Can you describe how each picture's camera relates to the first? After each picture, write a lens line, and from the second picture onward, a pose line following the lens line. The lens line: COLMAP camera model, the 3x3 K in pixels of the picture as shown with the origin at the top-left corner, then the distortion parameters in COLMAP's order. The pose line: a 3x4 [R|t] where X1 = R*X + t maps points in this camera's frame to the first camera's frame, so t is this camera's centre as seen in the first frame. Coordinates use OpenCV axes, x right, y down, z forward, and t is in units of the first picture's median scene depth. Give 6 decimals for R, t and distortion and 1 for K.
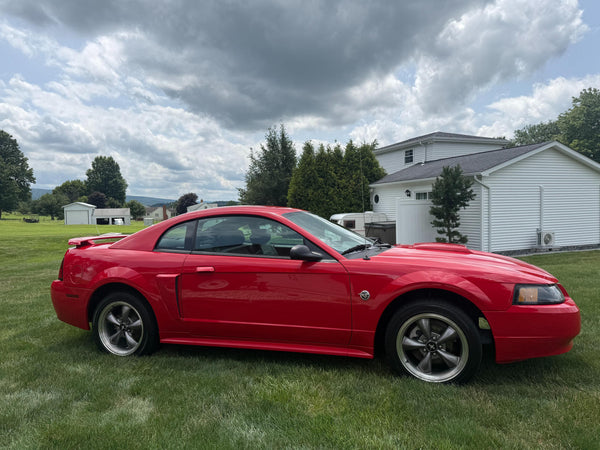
lens RADIAL K [[413.2, 0, 299.6], [0, 413.2, 225.8], [0, 0, 1]] dist [0.157986, -0.276587]
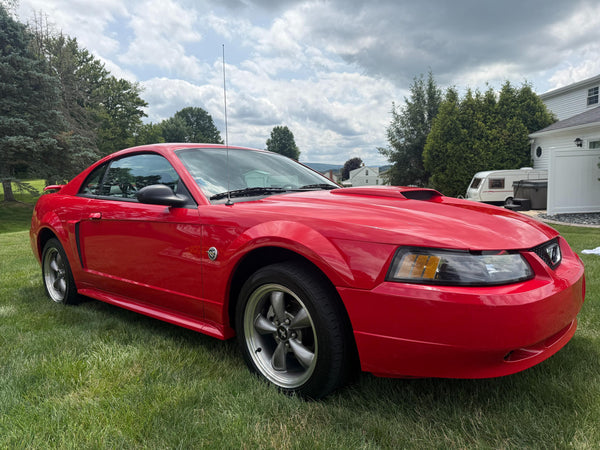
lens RADIAL K [[420.1, 0, 303.2], [0, 420.1, 225.2], [0, 0, 1]] dist [0.054938, -0.066085]
pose [[0.922499, 0.029150, -0.384896, 0.083360], [0.002231, 0.996725, 0.080833, 0.008881], [0.385992, -0.075427, 0.919413, 0.058256]]
